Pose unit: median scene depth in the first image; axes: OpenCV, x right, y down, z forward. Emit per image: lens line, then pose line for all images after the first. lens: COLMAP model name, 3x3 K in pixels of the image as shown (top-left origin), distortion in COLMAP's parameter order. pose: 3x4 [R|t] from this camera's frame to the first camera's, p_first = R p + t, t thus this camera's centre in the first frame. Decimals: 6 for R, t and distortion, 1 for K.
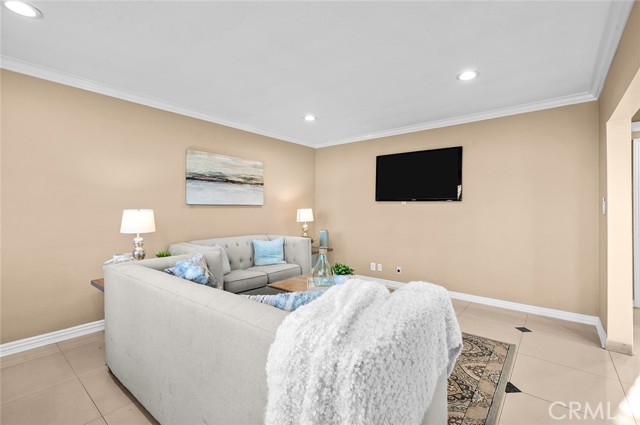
lens RADIAL K [[300.3, 0, 321.1], [0, 300.3, 209.8], [0, 0, 1]] dist [-0.002338, -0.000145]
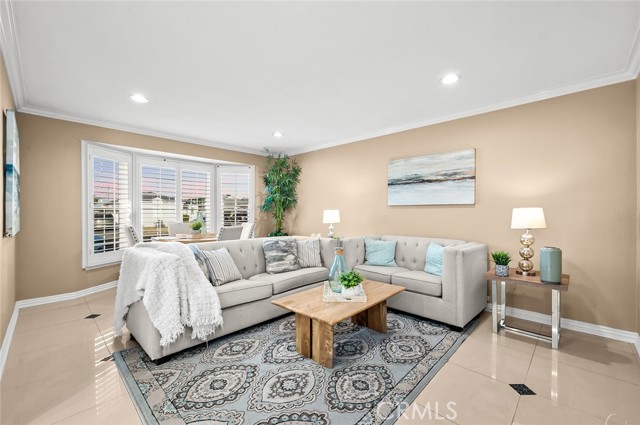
lens RADIAL K [[276.6, 0, 323.2], [0, 276.6, 210.1], [0, 0, 1]] dist [-0.000803, 0.000228]
pose [[-0.148523, 0.006803, -0.988886, 0.659566], [0.003141, 0.999975, 0.006407, -0.006291], [0.988904, -0.002155, -0.148541, 0.810225]]
